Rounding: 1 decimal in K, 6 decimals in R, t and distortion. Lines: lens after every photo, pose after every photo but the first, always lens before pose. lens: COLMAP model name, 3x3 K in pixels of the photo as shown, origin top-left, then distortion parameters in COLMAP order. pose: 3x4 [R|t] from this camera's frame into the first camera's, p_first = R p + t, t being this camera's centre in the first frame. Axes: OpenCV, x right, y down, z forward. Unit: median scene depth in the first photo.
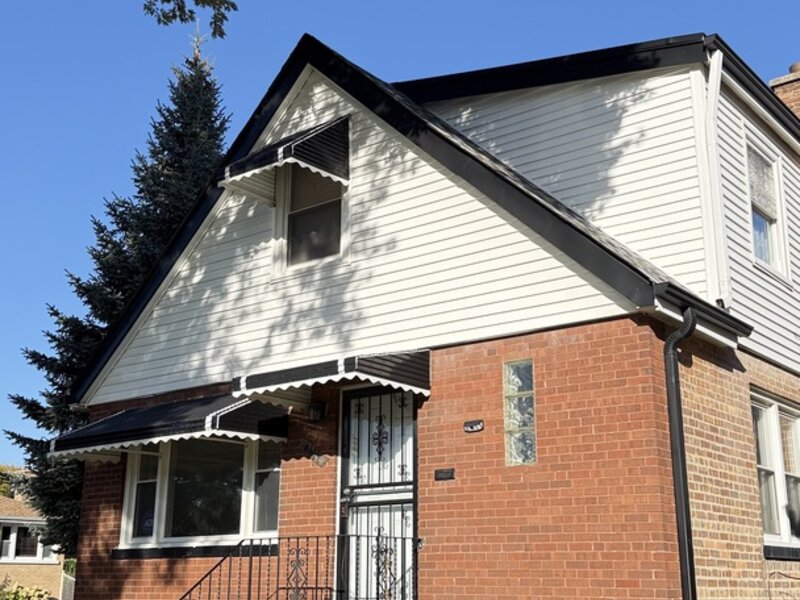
lens RADIAL K [[989.0, 0, 395.7], [0, 989.0, 298.6], [0, 0, 1]] dist [0.122113, 0.000000]
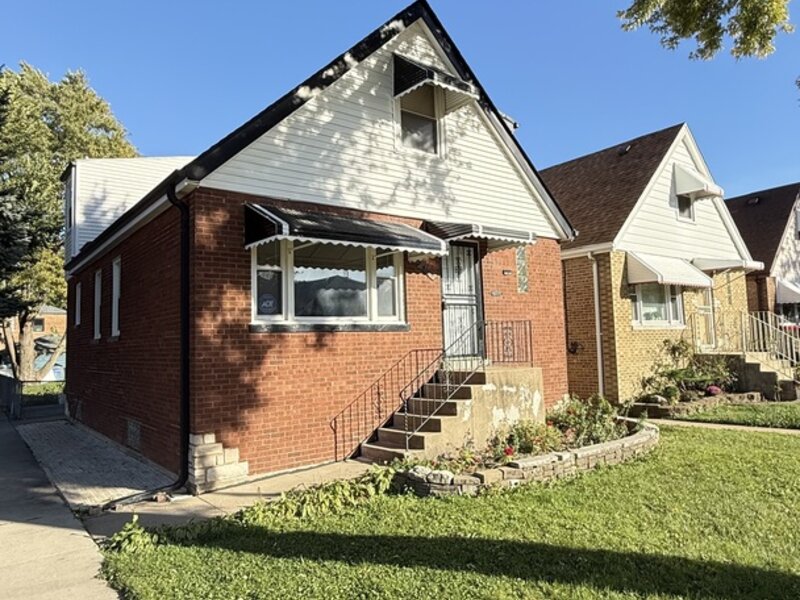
lens RADIAL K [[567.8, 0, 404.2], [0, 567.8, 295.3], [0, 0, 1]] dist [-0.002795, 0.007872]
pose [[0.229239, 0.071967, 0.970706, -0.944526], [-0.233282, 0.972261, -0.016991, 0.205454], [-0.945002, -0.222553, 0.239669, 0.755060]]
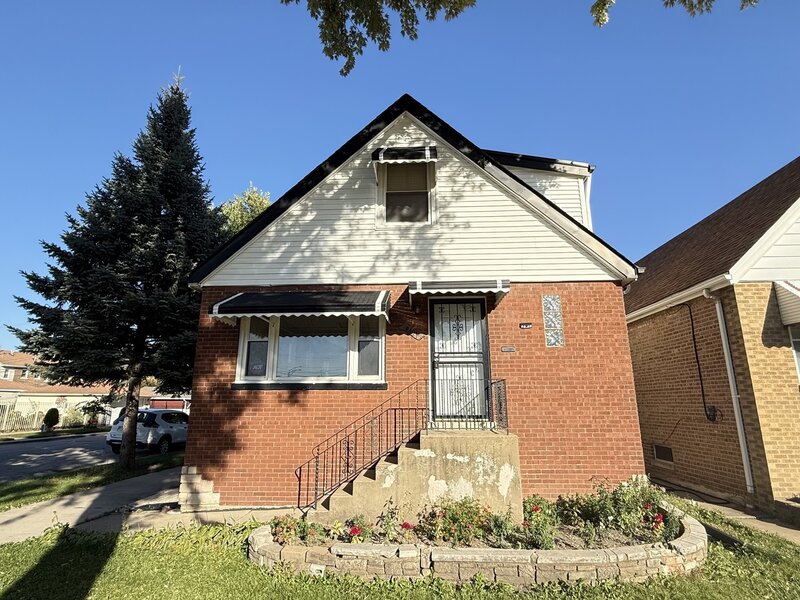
lens RADIAL K [[421.8, 0, 400.0], [0, 421.8, 299.8], [0, 0, 1]] dist [0.005628, -0.001073]
pose [[0.811099, 0.132670, 0.569664, -0.494719], [-0.153720, 0.988051, -0.011240, 0.104862], [-0.564348, -0.078452, 0.821801, 0.389547]]
